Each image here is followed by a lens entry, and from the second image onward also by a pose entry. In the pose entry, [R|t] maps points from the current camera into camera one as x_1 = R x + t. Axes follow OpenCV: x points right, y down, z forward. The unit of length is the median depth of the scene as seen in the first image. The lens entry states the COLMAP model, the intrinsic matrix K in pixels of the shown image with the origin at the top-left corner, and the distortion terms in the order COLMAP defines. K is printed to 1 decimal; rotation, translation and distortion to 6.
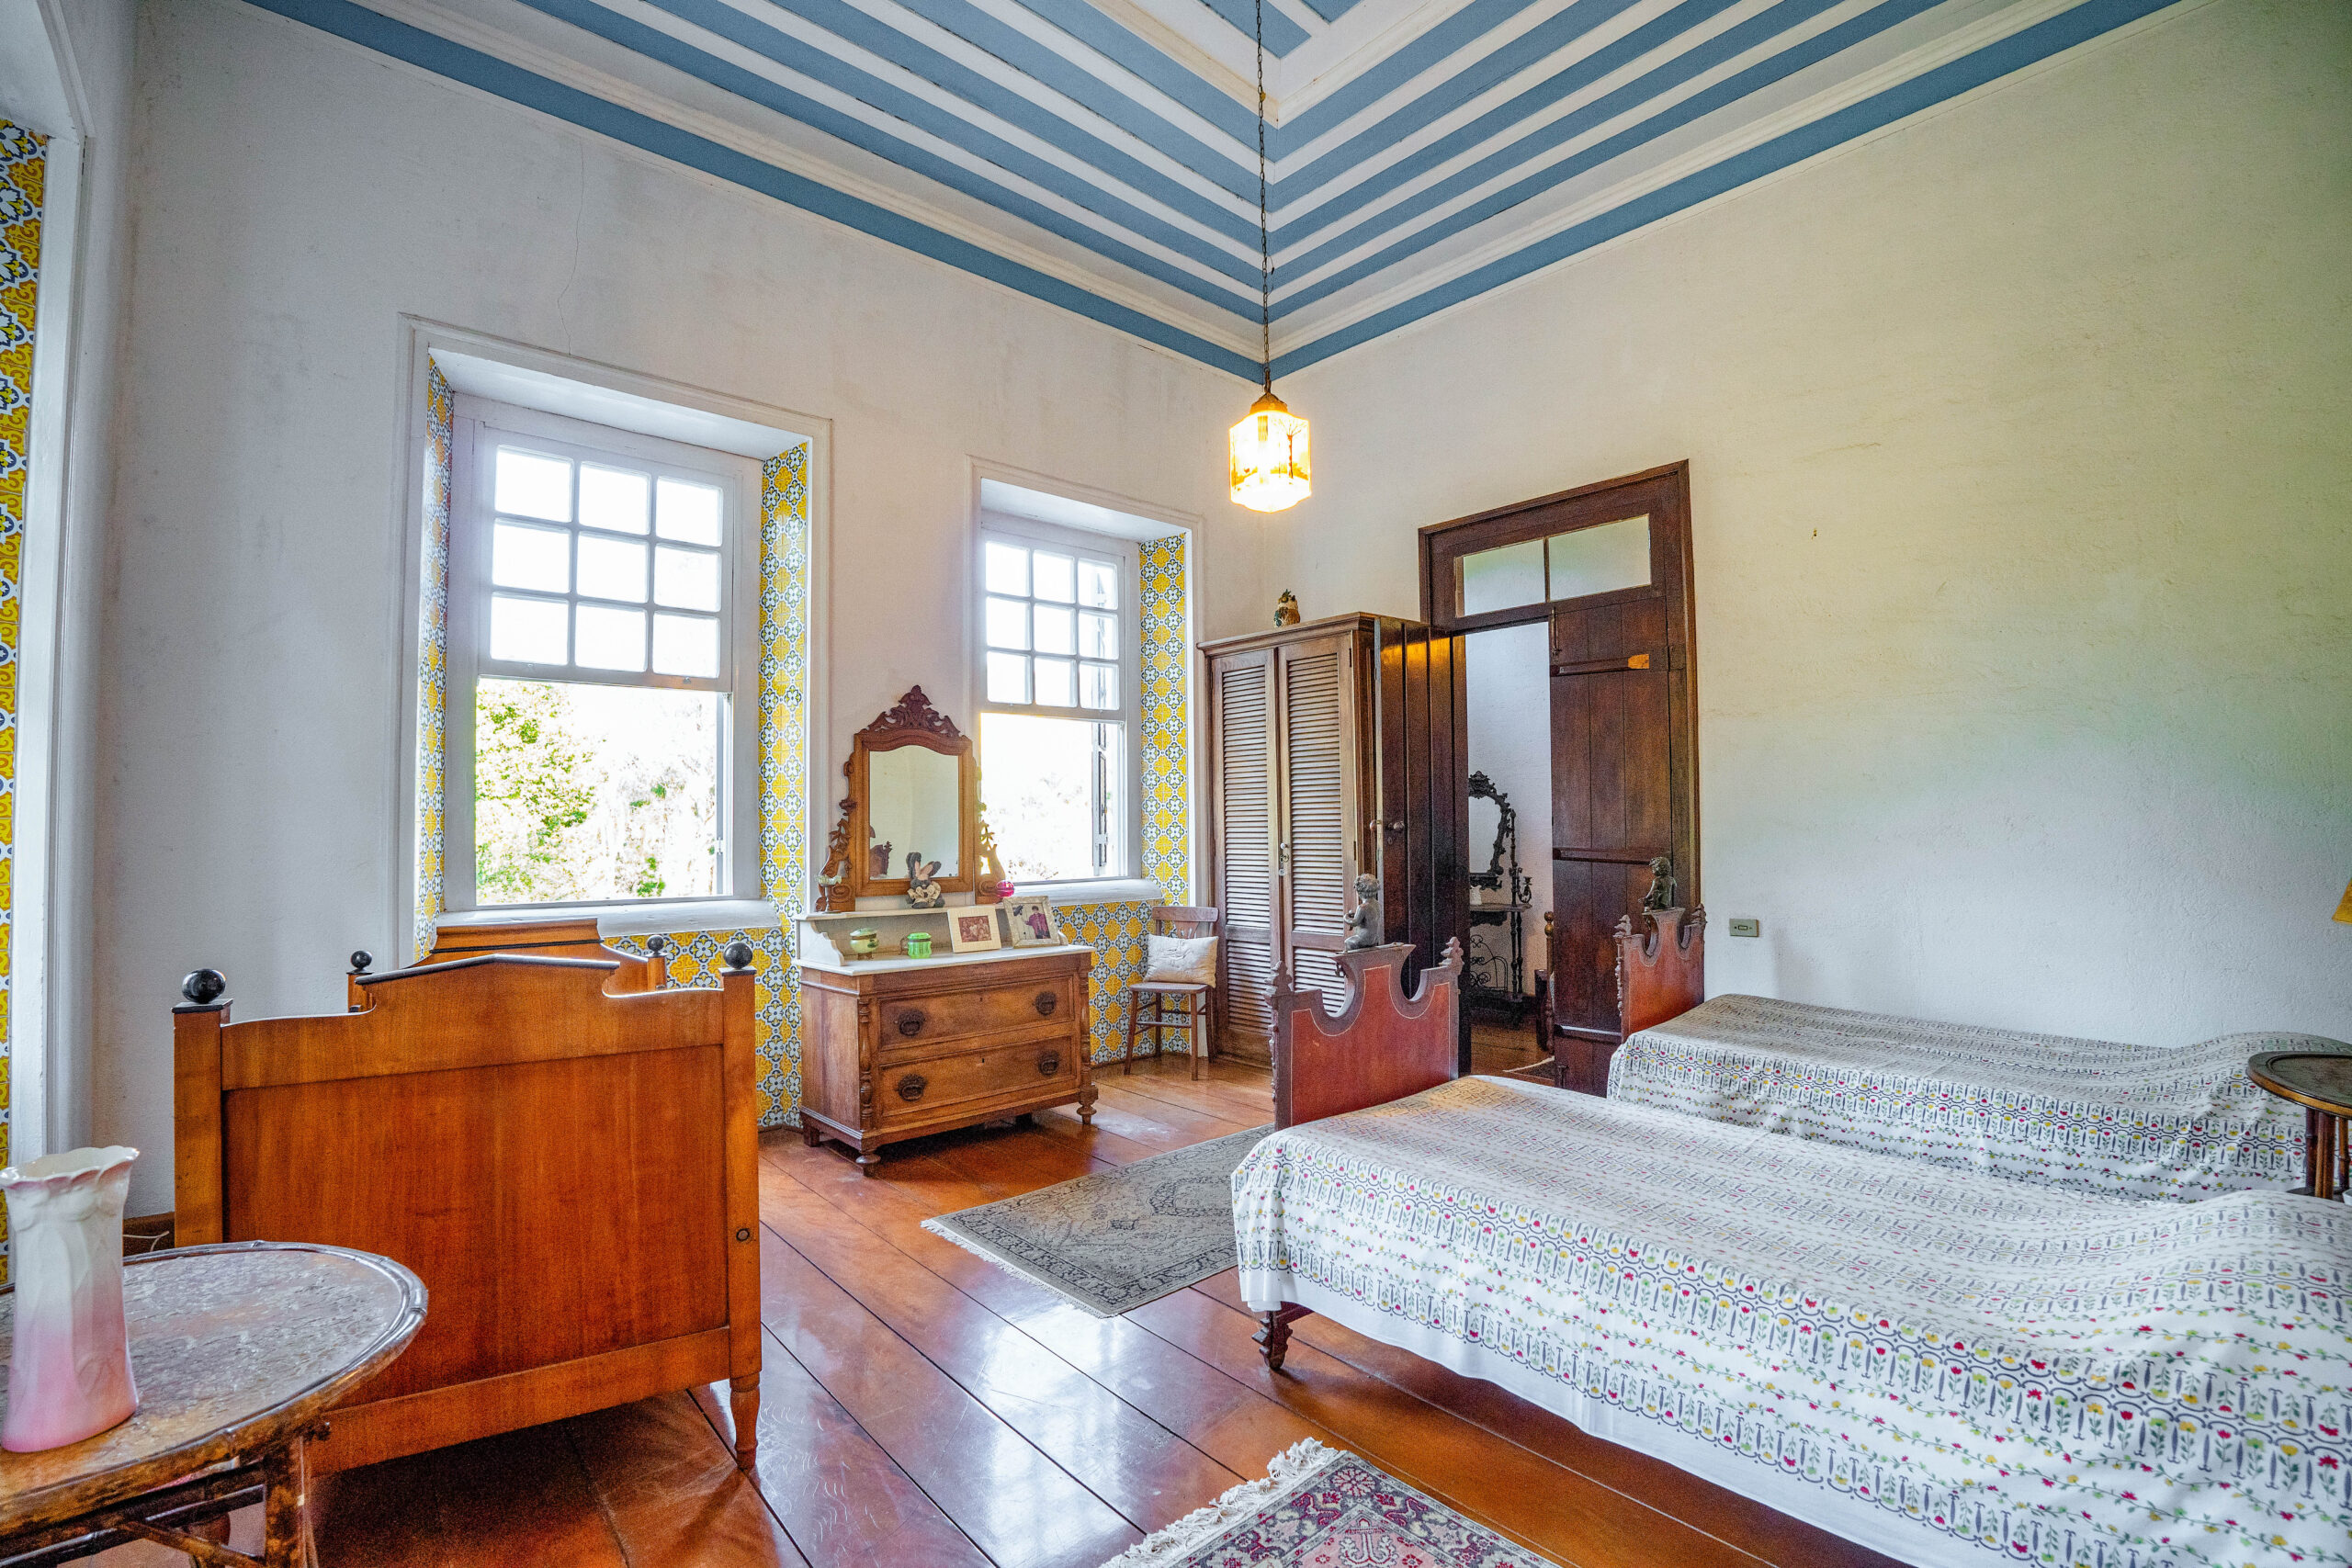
lens RADIAL K [[1030.6, 0, 1171.5], [0, 1030.6, 791.7], [0, 0, 1]] dist [-0.072543, 0.019399]
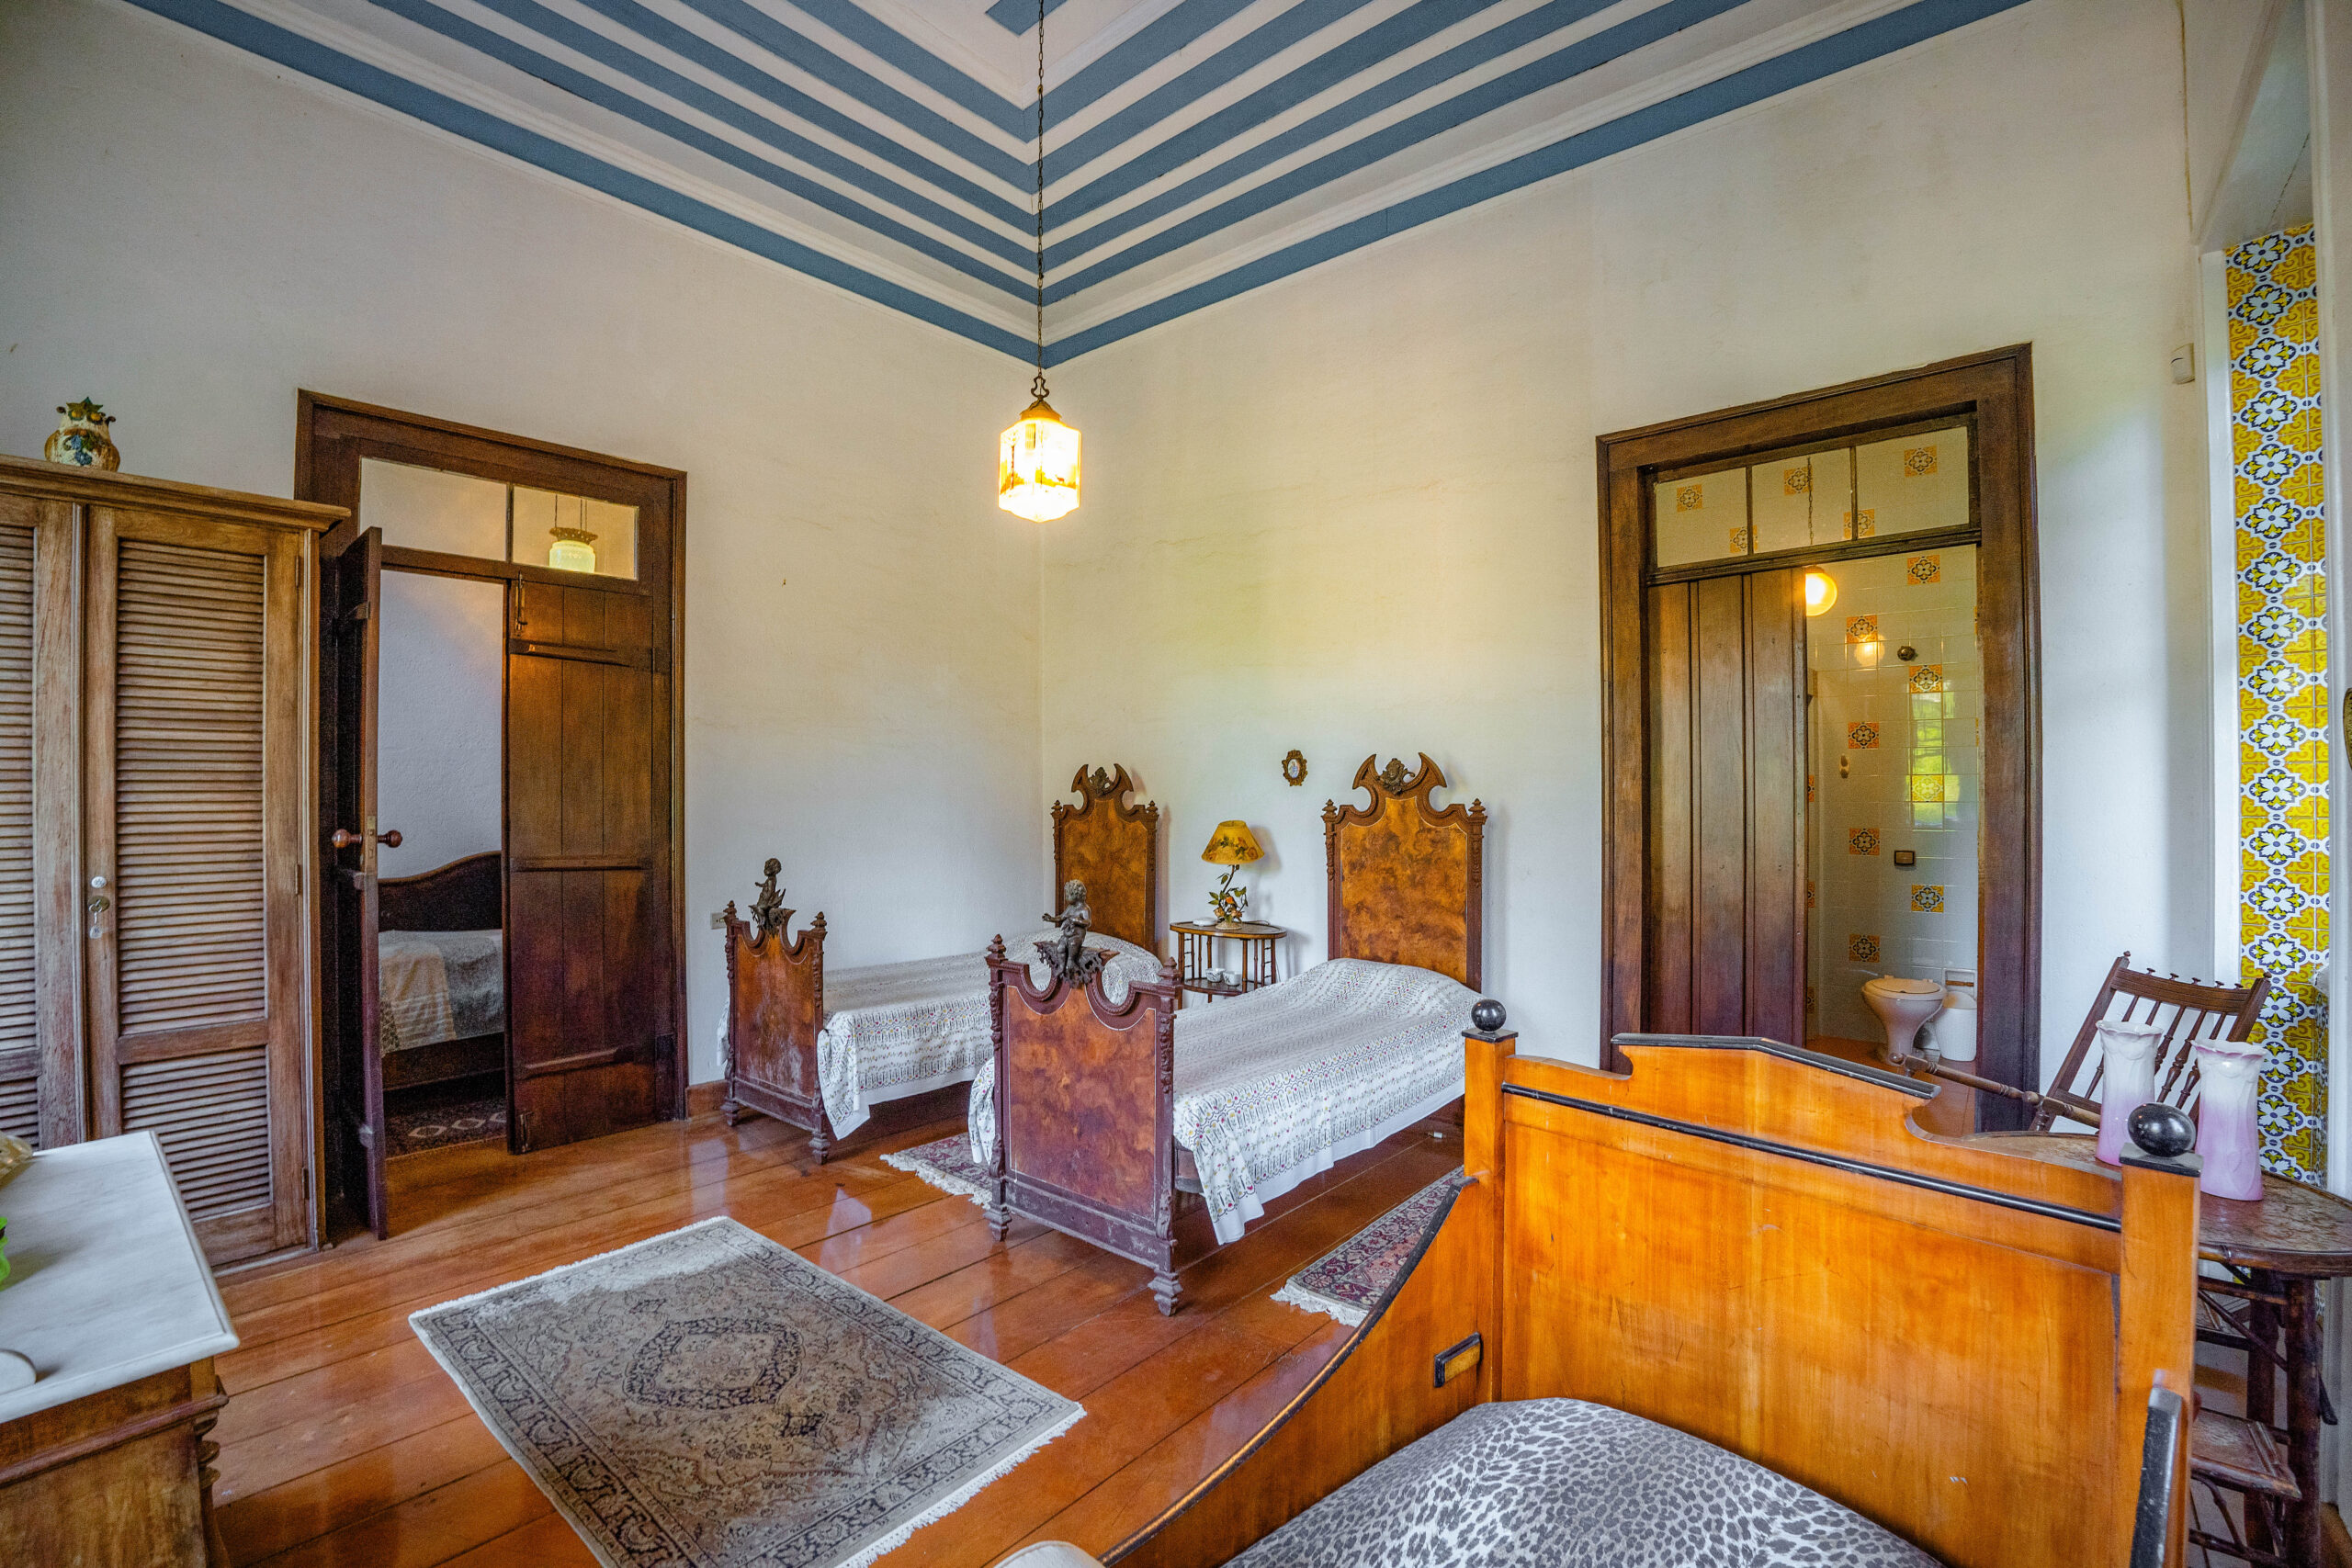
lens RADIAL K [[1030.6, 0, 1171.5], [0, 1030.6, 791.7], [0, 0, 1]] dist [-0.072543, 0.019399]
pose [[-0.143971, 0.013852, 0.989485, -0.549192], [-0.022844, 0.999589, -0.017317, 0.001705], [-0.989318, -0.025097, -0.143596, 0.626472]]
